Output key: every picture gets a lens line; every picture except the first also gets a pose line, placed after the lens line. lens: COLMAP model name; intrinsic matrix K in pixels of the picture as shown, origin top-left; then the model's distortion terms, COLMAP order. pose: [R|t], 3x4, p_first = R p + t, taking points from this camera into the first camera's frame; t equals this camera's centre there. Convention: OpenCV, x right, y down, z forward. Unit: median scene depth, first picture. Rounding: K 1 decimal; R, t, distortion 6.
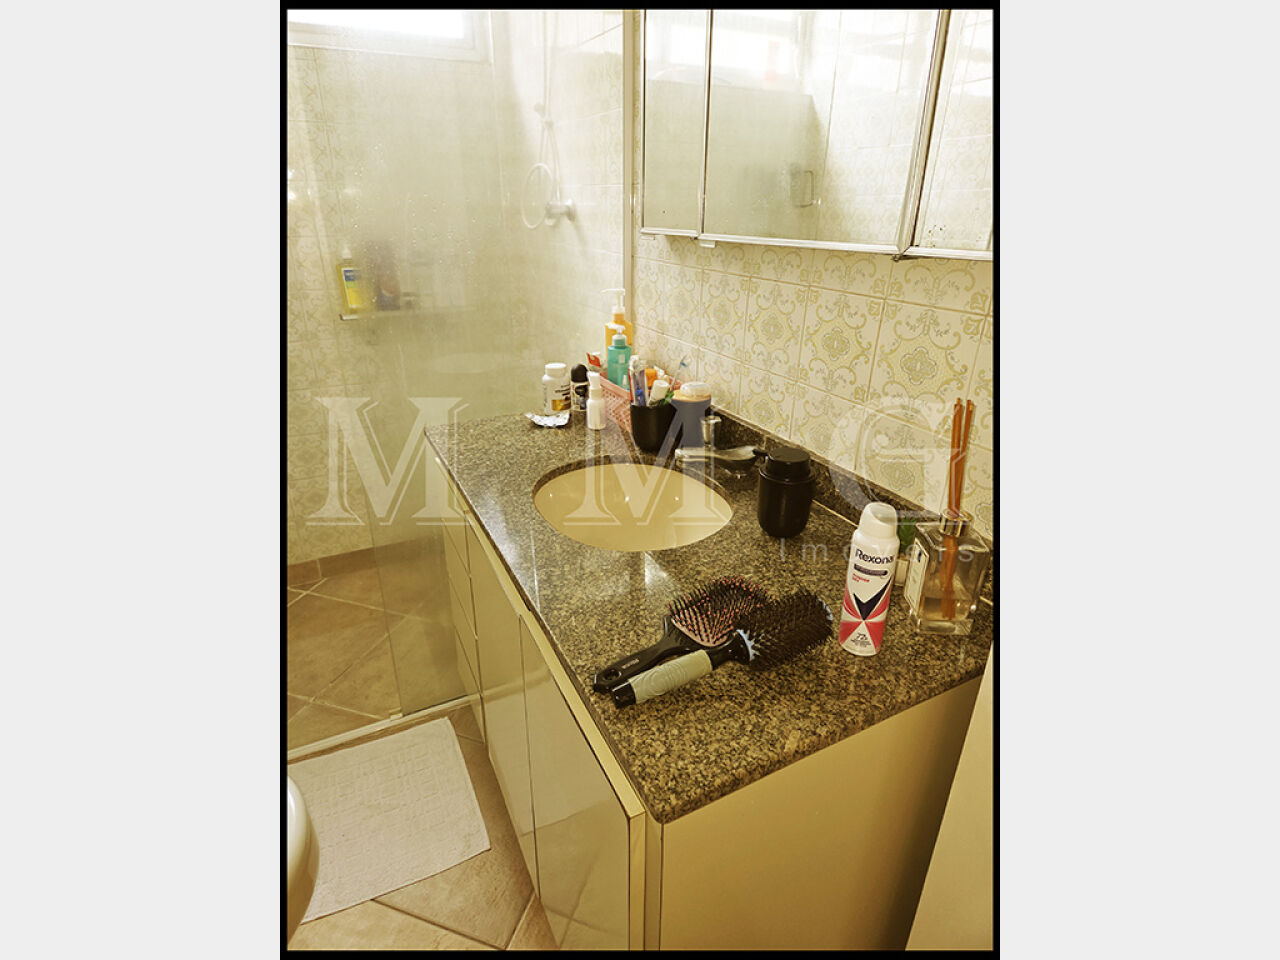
lens RADIAL K [[626.9, 0, 638.4], [0, 626.9, 477.4], [0, 0, 1]] dist [0.080436, -0.073521]
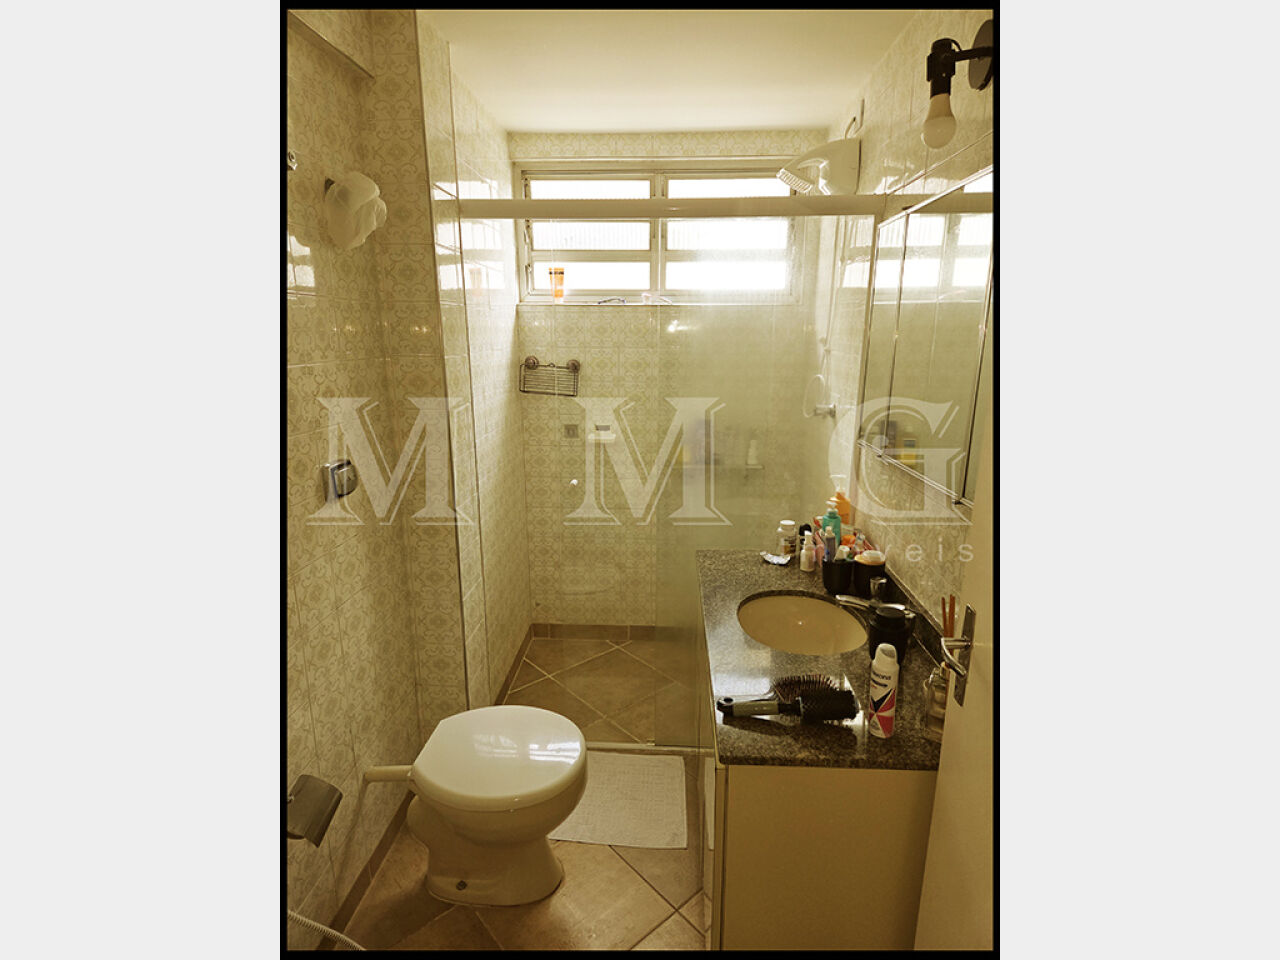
lens RADIAL K [[629.7, 0, 640.5], [0, 629.7, 487.4], [0, 0, 1]] dist [0.081221, -0.073321]
pose [[0.864733, 0.113100, -0.489332, 0.289989], [-0.193926, 0.973943, -0.117590, -0.020105], [0.463282, 0.196578, 0.864133, -0.448673]]
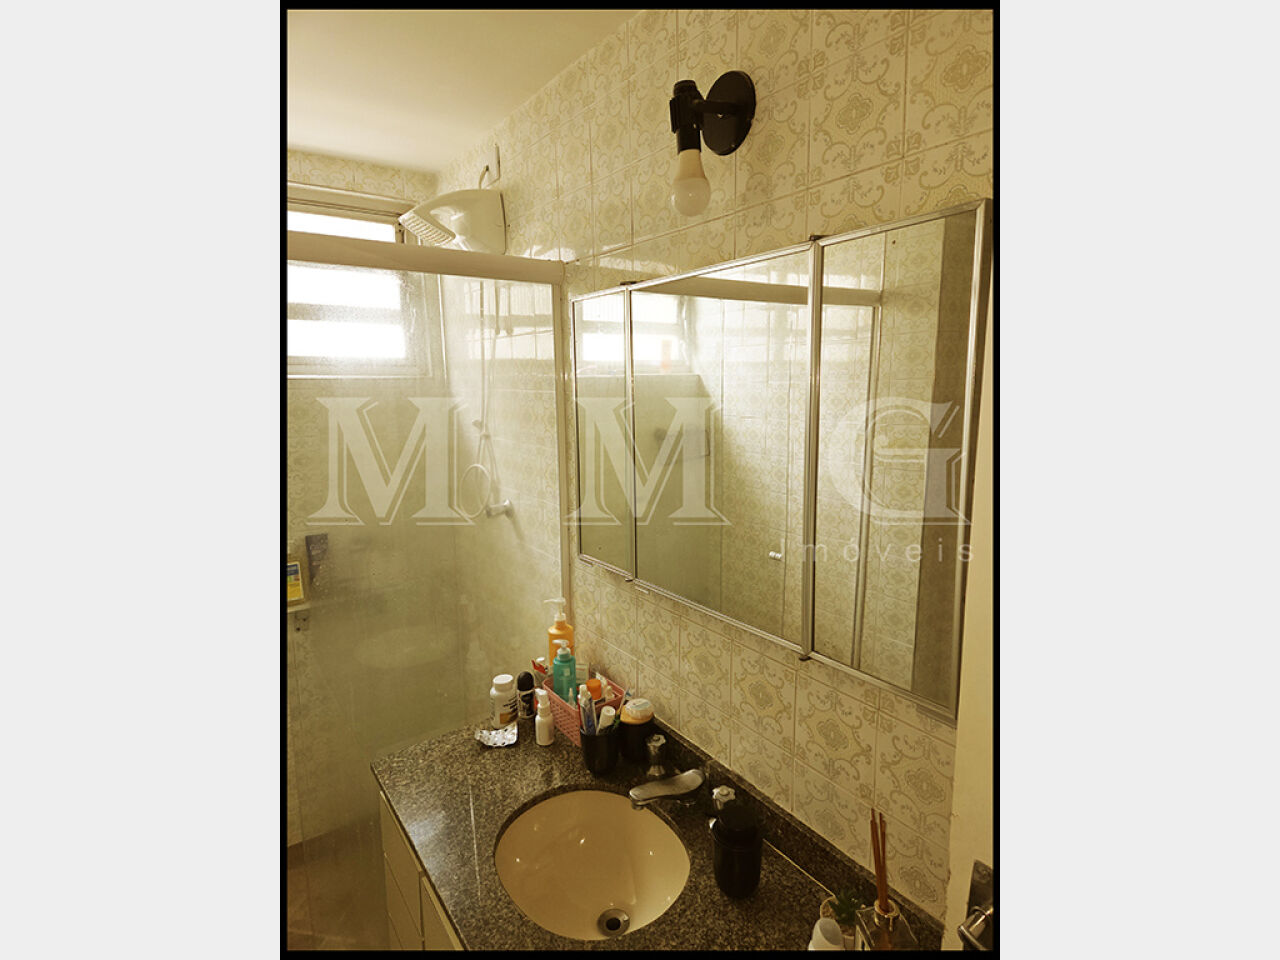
lens RADIAL K [[626.9, 0, 638.4], [0, 626.9, 477.4], [0, 0, 1]] dist [0.080436, -0.073521]
pose [[0.988559, -0.043631, 0.144385, -0.047075], [0.078502, 0.966212, -0.245501, -0.234727], [-0.128795, 0.254027, 0.958583, -0.144411]]
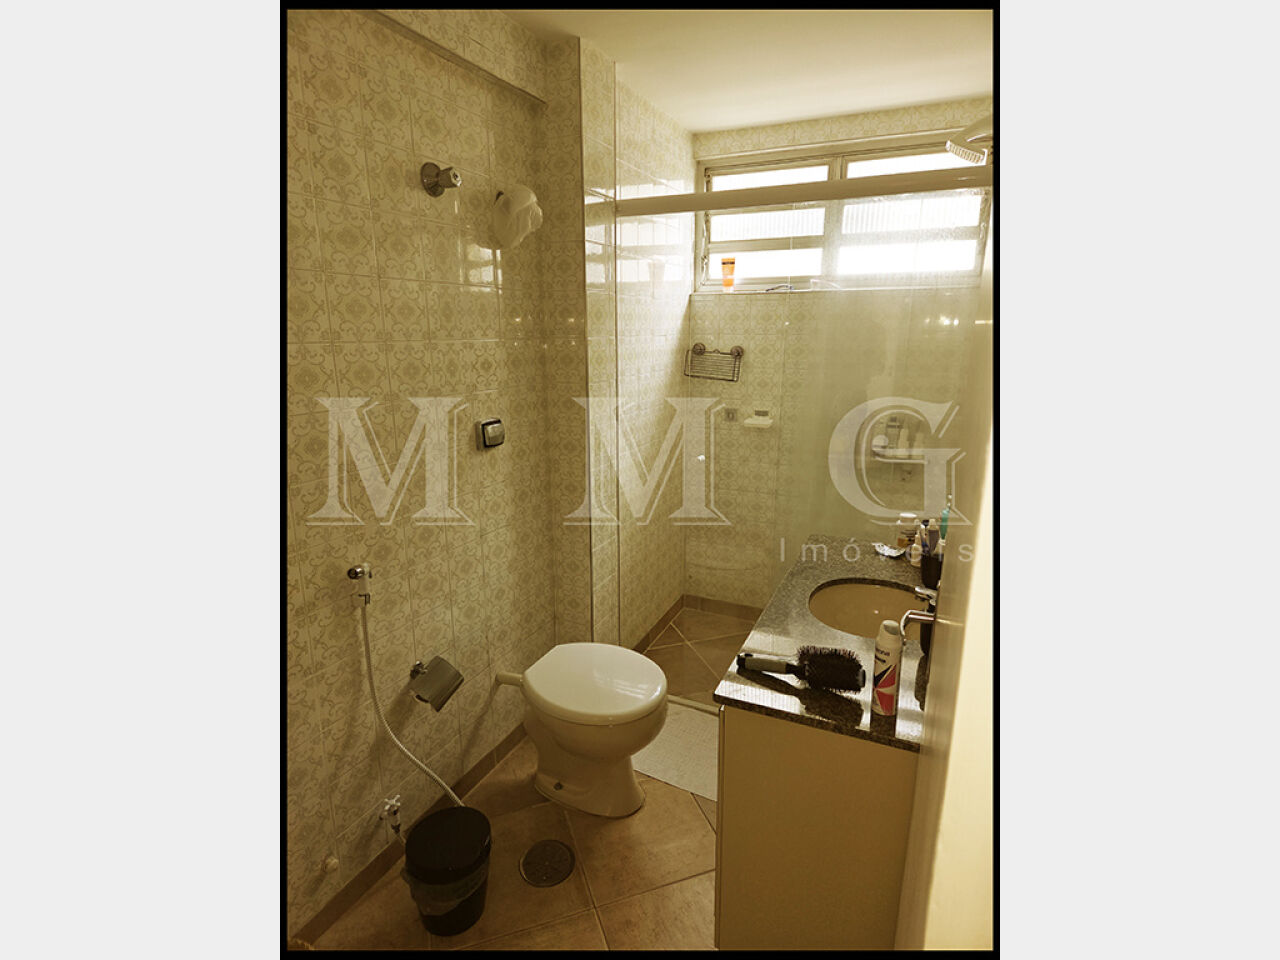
lens RADIAL K [[629.7, 0, 640.5], [0, 629.7, 487.4], [0, 0, 1]] dist [0.081221, -0.073321]
pose [[0.614334, 0.186739, -0.766630, 0.589951], [-0.310800, 0.950313, -0.017576, -0.030223], [0.725256, 0.249066, 0.641848, -0.345989]]
